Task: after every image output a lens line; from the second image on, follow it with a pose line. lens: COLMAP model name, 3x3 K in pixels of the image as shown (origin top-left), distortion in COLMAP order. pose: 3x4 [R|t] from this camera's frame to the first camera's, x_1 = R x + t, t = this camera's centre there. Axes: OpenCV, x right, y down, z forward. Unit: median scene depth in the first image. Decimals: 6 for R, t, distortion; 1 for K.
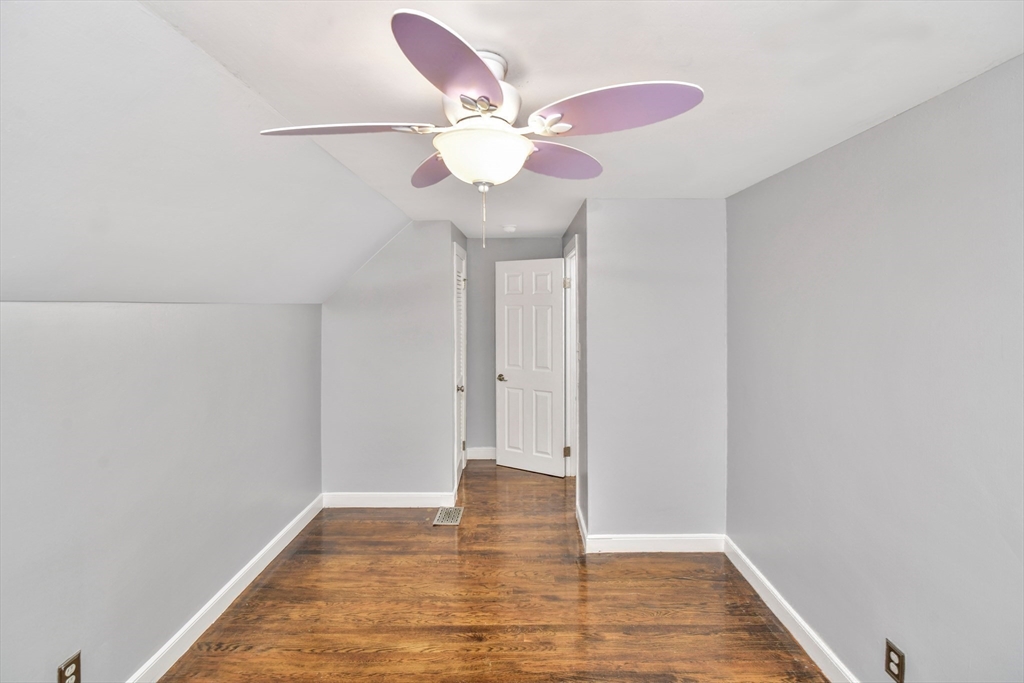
lens RADIAL K [[449.2, 0, 514.7], [0, 449.2, 289.7], [0, 0, 1]] dist [-0.003172, -0.000012]
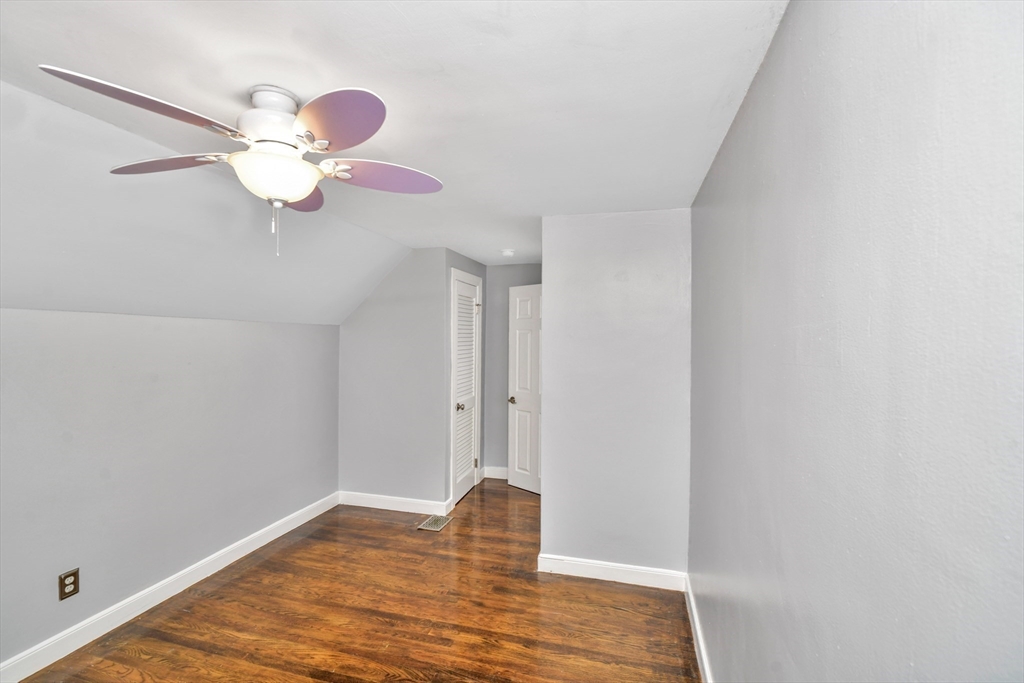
lens RADIAL K [[448.9, 0, 517.4], [0, 448.9, 327.3], [0, 0, 1]] dist [-0.002944, 0.000049]
pose [[0.963955, 0.000307, -0.266066, 0.413965], [0.000628, 0.999994, 0.003428, 0.042716], [0.266065, -0.003471, 0.963949, 0.027146]]
